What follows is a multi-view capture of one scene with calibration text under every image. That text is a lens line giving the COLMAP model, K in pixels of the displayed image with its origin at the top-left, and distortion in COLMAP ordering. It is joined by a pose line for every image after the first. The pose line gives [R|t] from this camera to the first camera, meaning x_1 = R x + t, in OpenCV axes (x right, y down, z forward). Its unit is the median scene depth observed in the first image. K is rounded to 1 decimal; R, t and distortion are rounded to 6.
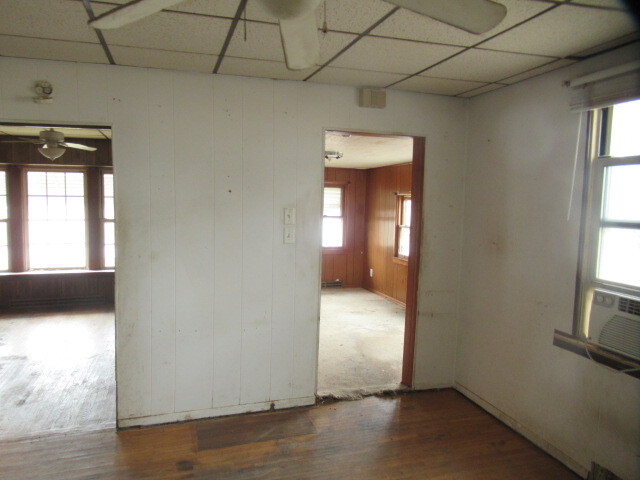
lens RADIAL K [[476.2, 0, 320.1], [0, 476.2, 239.3], [0, 0, 1]] dist [-0.004365, -0.004232]
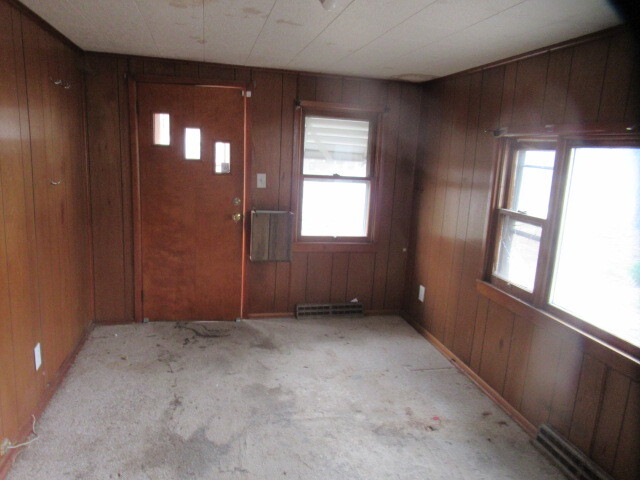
lens RADIAL K [[476.2, 0, 318.9], [0, 476.2, 241.7], [0, 0, 1]] dist [-0.004365, -0.004232]
pose [[0.995579, 0.044153, -0.082900, 0.038851], [-0.035711, 0.994276, 0.100697, -0.030396], [0.086872, -0.097292, 0.991457, 0.497257]]
